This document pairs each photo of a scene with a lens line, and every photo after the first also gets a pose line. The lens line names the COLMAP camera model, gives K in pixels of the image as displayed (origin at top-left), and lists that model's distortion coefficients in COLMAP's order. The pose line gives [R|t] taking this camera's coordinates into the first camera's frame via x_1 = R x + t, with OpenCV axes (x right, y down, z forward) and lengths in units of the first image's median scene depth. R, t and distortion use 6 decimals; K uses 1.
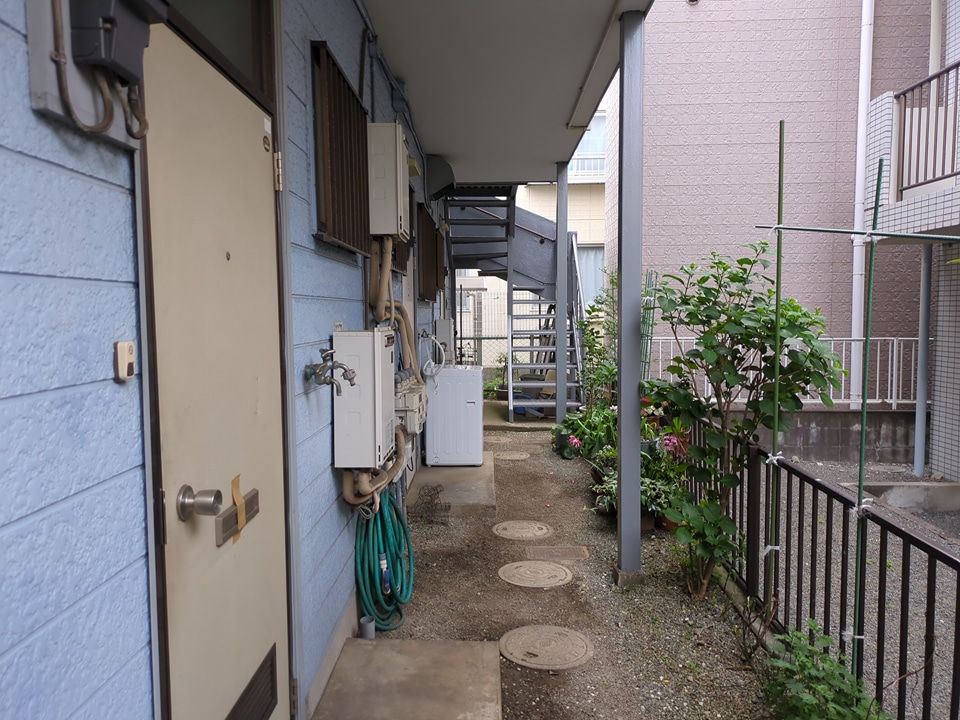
lens RADIAL K [[726.8, 0, 480.0], [0, 726.8, 360.0], [0, 0, 1]] dist [0.034280, -0.006406]
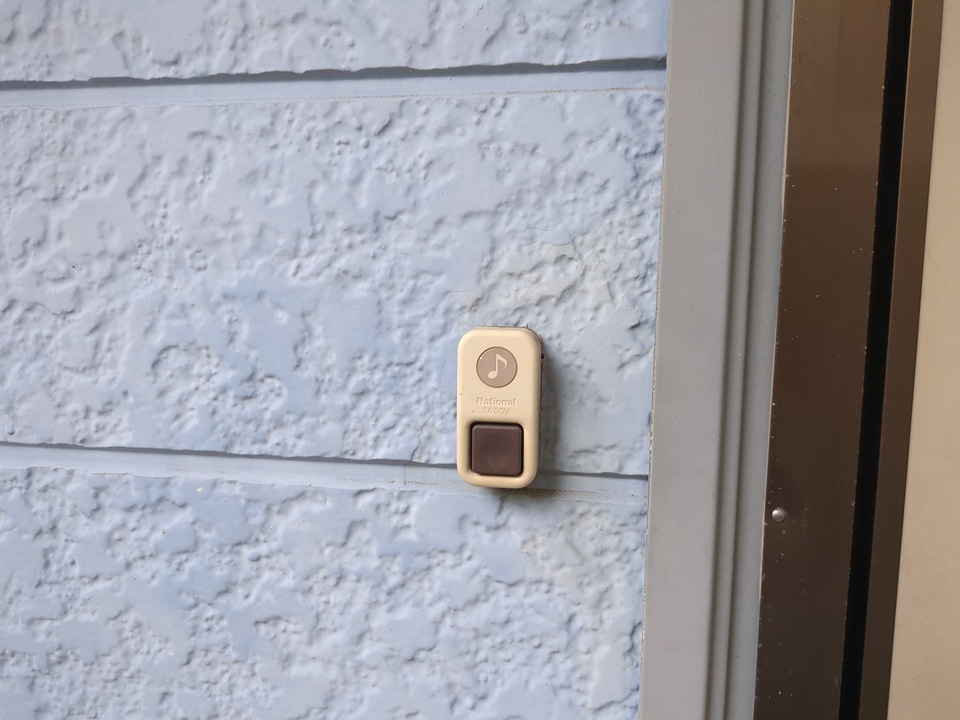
lens RADIAL K [[726.8, 0, 480.0], [0, 726.8, 360.0], [0, 0, 1]] dist [0.034280, -0.006406]
pose [[-0.143525, 0.107367, -0.983805, -0.284271], [-0.078136, 0.989765, 0.119416, -0.046812], [0.986557, 0.094009, -0.133667, 1.149445]]
